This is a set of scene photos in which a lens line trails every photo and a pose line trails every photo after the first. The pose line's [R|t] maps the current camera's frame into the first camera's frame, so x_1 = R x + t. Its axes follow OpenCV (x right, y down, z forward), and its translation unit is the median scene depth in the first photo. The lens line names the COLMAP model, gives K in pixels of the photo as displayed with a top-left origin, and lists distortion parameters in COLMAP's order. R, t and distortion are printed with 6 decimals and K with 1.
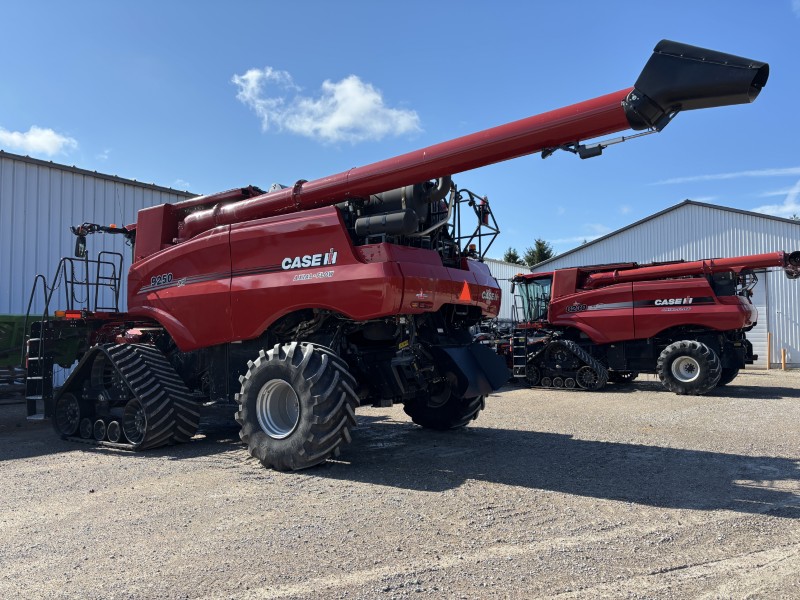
lens RADIAL K [[609.2, 0, 400.0], [0, 609.2, 300.0], [0, 0, 1]] dist [0.022083, 0.001599]
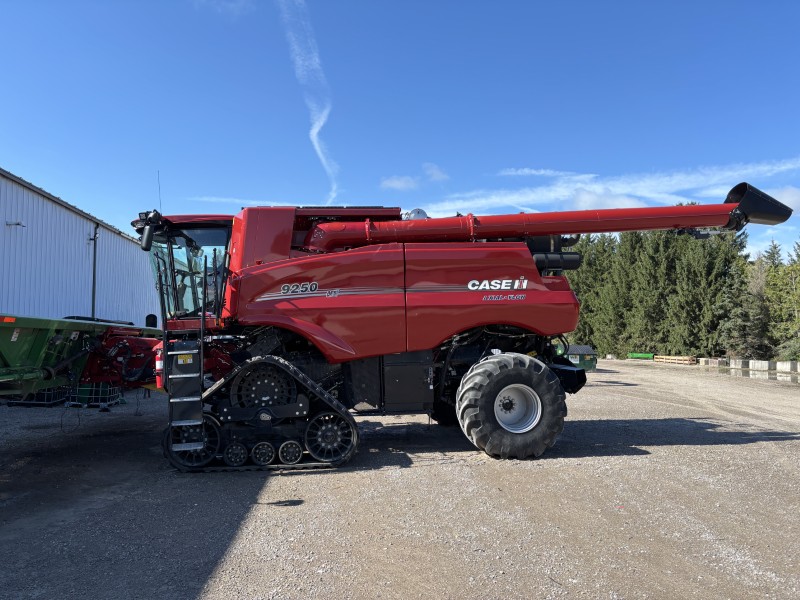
lens RADIAL K [[609.2, 0, 400.0], [0, 609.2, 300.0], [0, 0, 1]] dist [0.022083, 0.001599]
pose [[0.739468, 0.042323, 0.671860, -1.087499], [-0.035324, 0.999086, -0.024058, 0.001533], [-0.672265, -0.005943, 0.740287, 0.242548]]
